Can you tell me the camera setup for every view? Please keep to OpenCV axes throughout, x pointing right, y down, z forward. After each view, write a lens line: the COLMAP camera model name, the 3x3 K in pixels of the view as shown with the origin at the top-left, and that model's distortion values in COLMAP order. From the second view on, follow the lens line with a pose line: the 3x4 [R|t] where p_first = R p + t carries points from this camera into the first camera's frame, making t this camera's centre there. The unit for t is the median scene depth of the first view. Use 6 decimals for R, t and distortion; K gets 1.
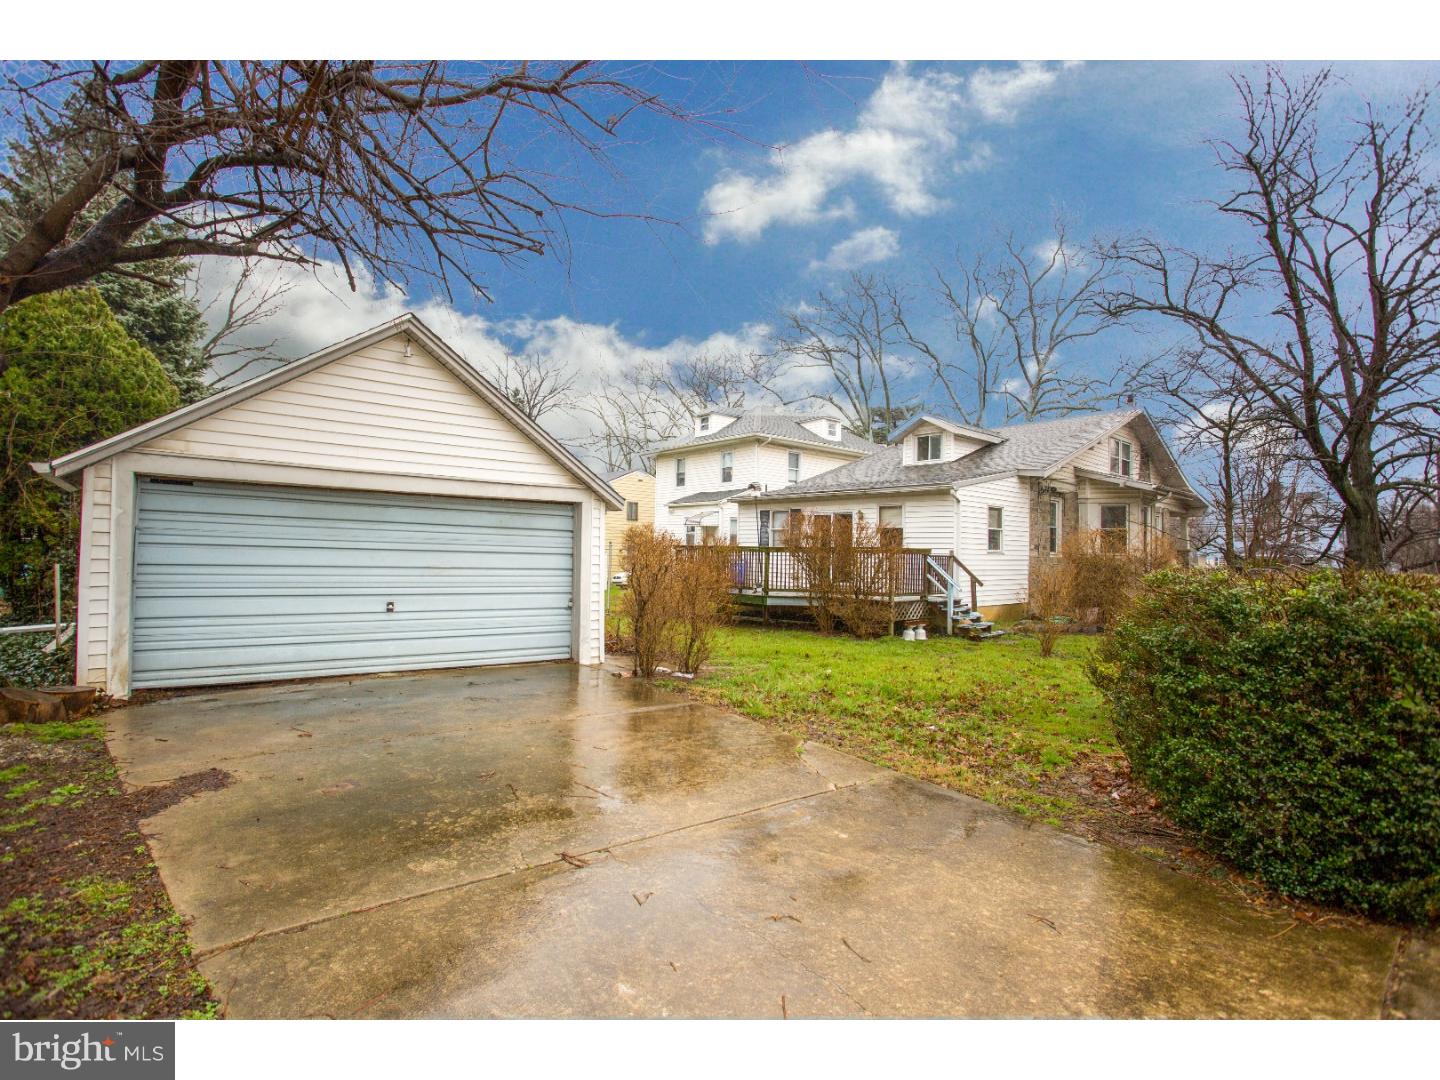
lens RADIAL K [[708.7, 0, 720.0], [0, 708.7, 540.0], [0, 0, 1]] dist [-0.047477, 0.000482]
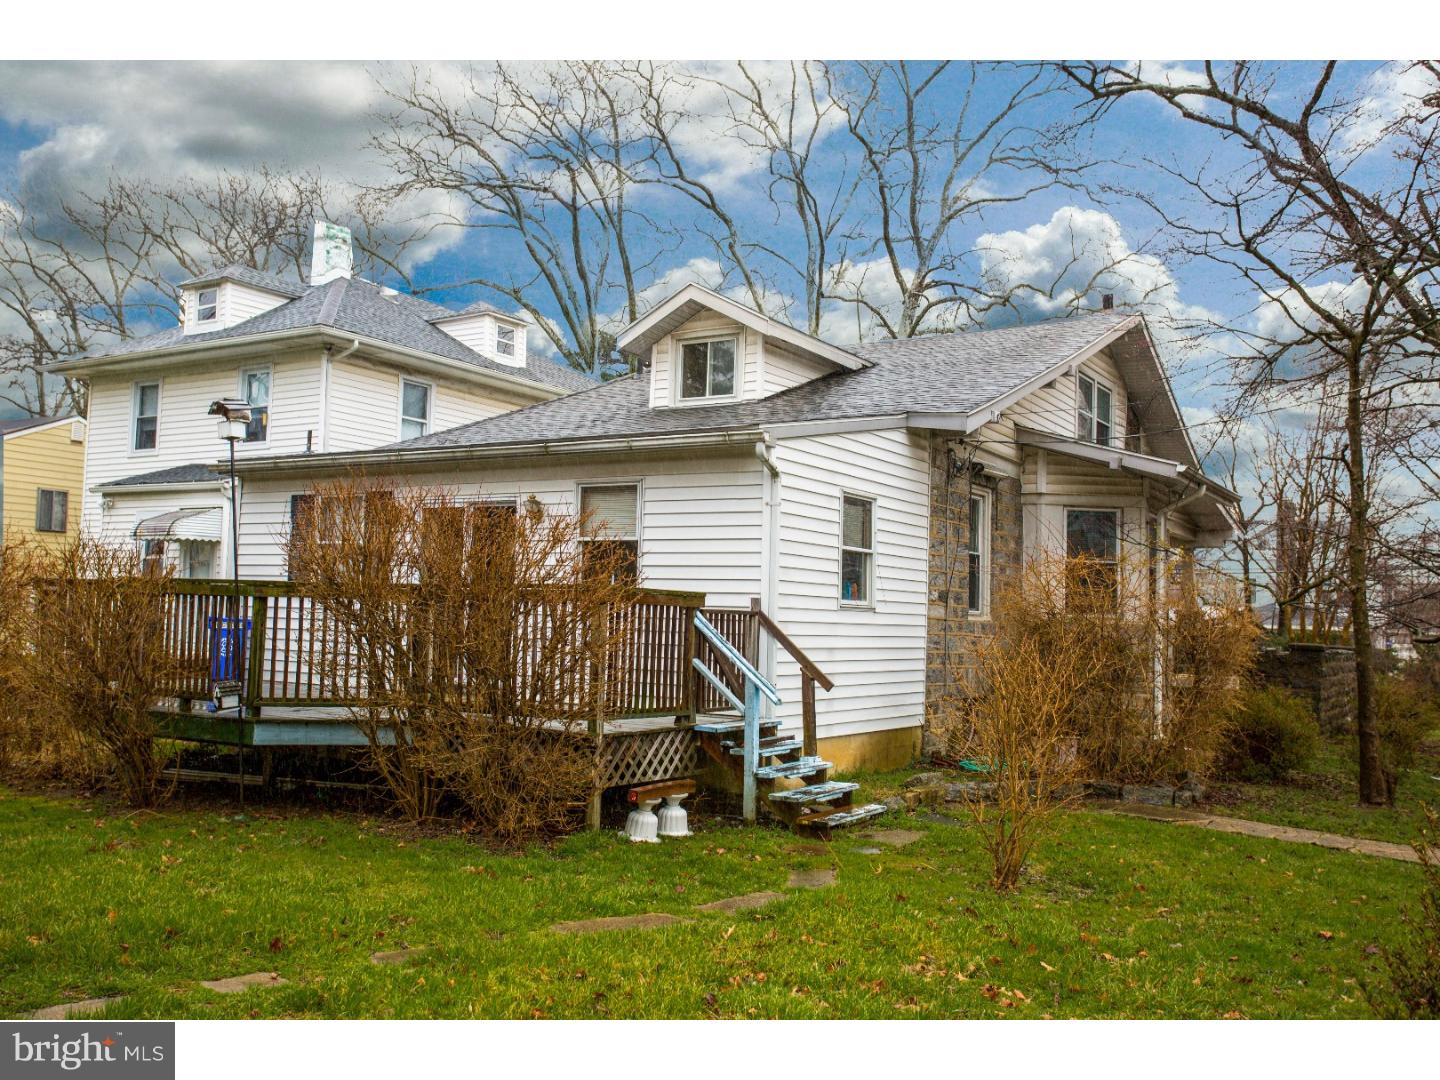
lens RADIAL K [[1415.1, 0, 720.0], [0, 1415.1, 540.0], [0, 0, 1]] dist [-0.008901, -0.002449]
pose [[0.956271, 0.026713, 0.291258, 0.066625], [-0.016627, 0.999175, -0.037052, 0.010252], [-0.292007, 0.030589, 0.955927, 0.212396]]
